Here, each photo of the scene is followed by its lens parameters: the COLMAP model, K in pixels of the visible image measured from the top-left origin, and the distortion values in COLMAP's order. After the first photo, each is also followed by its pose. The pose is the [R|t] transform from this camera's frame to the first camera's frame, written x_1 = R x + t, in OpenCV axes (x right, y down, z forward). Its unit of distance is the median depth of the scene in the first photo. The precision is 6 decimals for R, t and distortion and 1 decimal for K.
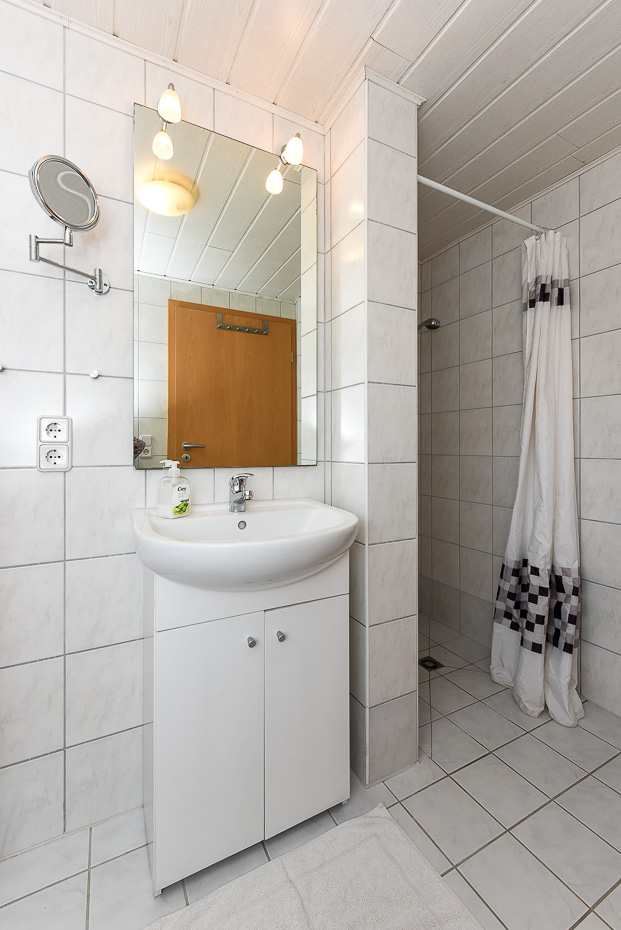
lens RADIAL K [[385.6, 0, 311.6], [0, 385.6, 465.1], [0, 0, 1]] dist [-0.000539, -0.000310]
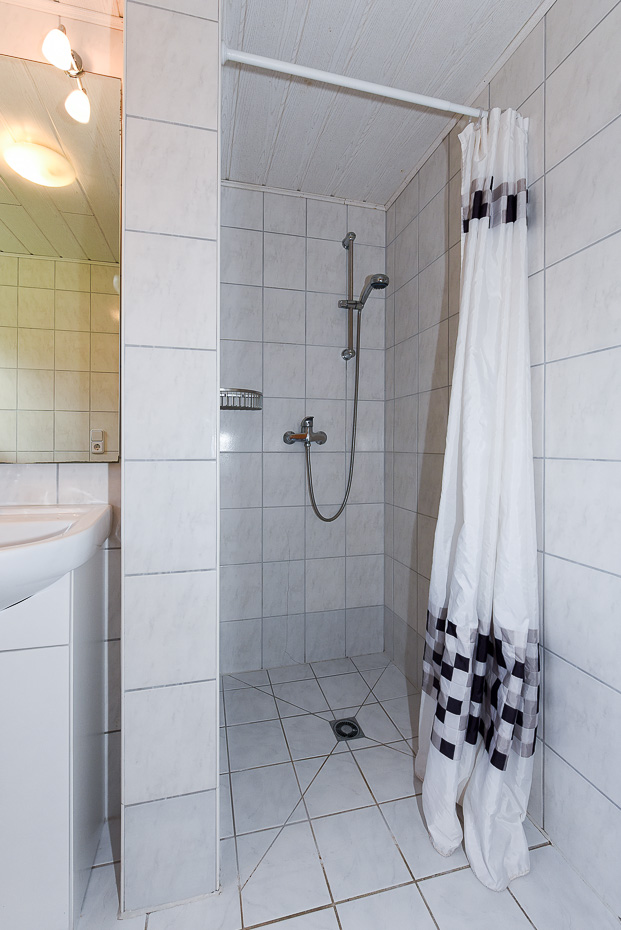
lens RADIAL K [[385.6, 0, 305.4], [0, 385.6, 460.6], [0, 0, 1]] dist [-0.000539, -0.000310]
pose [[0.970604, 0.014669, -0.240235, 0.478671], [-0.016314, 0.999855, -0.004862, -0.003753], [0.240129, 0.008638, 0.970703, 0.295189]]
